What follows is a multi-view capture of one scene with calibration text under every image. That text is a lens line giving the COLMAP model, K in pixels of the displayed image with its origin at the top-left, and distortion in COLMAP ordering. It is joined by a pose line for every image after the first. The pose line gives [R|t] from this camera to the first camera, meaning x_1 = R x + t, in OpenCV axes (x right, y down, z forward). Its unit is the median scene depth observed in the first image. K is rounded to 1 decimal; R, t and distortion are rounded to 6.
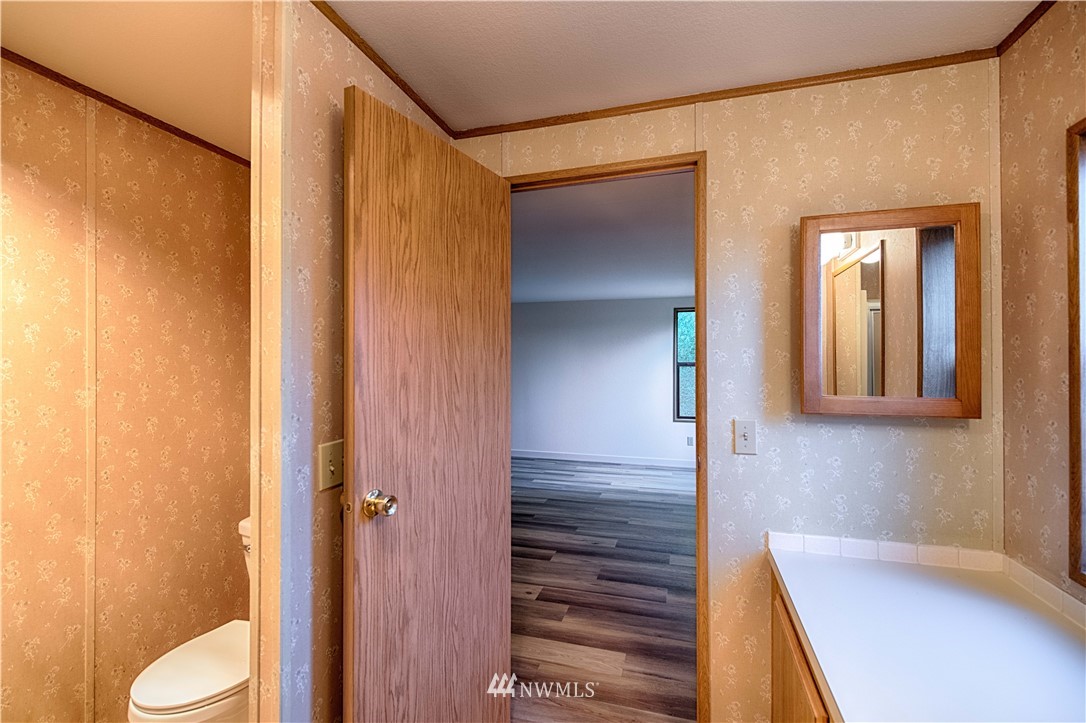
lens RADIAL K [[479.4, 0, 561.5], [0, 479.4, 359.5], [0, 0, 1]] dist [0.002498, -0.001488]
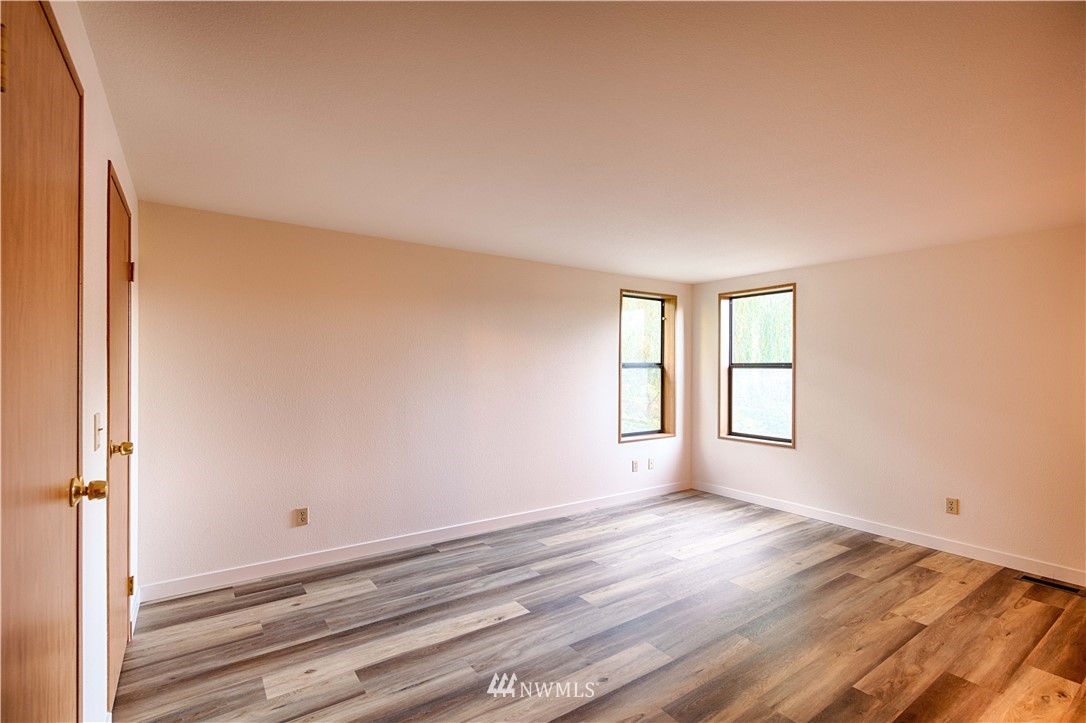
lens RADIAL K [[479.4, 0, 507.3], [0, 479.4, 357.3], [0, 0, 1]] dist [0.002498, -0.001488]
pose [[0.658547, 0.005629, 0.752519, -0.558179], [0.009371, 0.999833, -0.015679, 0.015979], [-0.752481, 0.017377, 0.658384, 0.858270]]
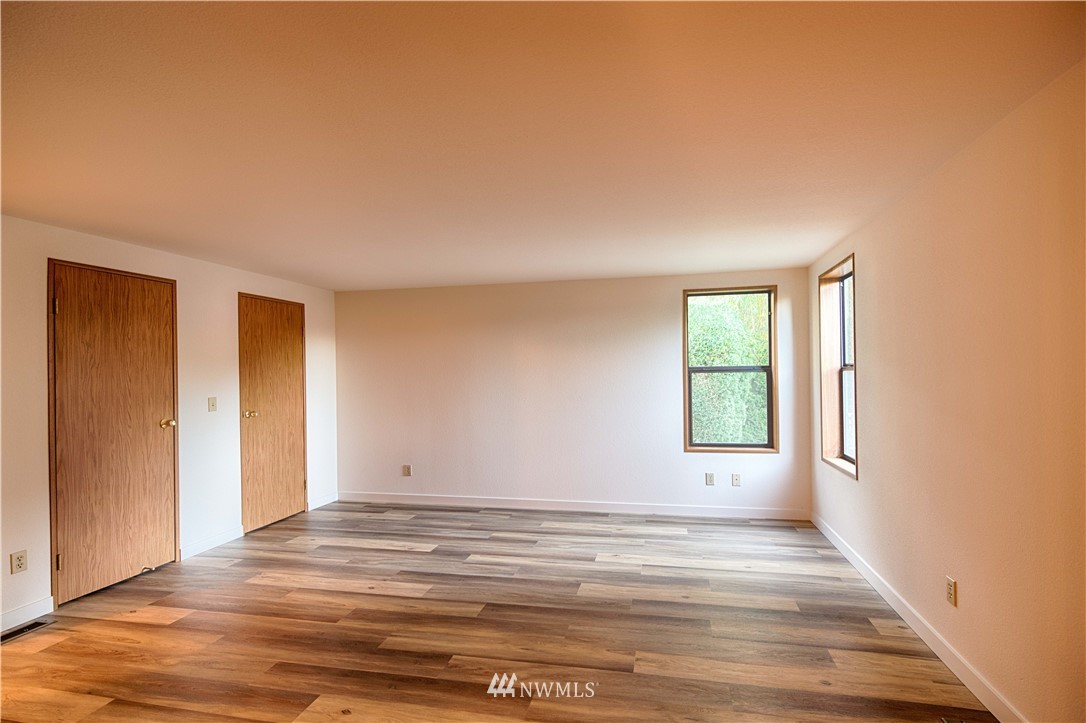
lens RADIAL K [[479.4, 0, 579.4], [0, 479.4, 374.8], [0, 0, 1]] dist [0.002498, -0.001488]
pose [[0.996168, -0.029456, 0.082346, 0.042386], [0.029632, 0.999560, -0.000913, 0.022107], [-0.082283, 0.003349, 0.996603, 0.426887]]
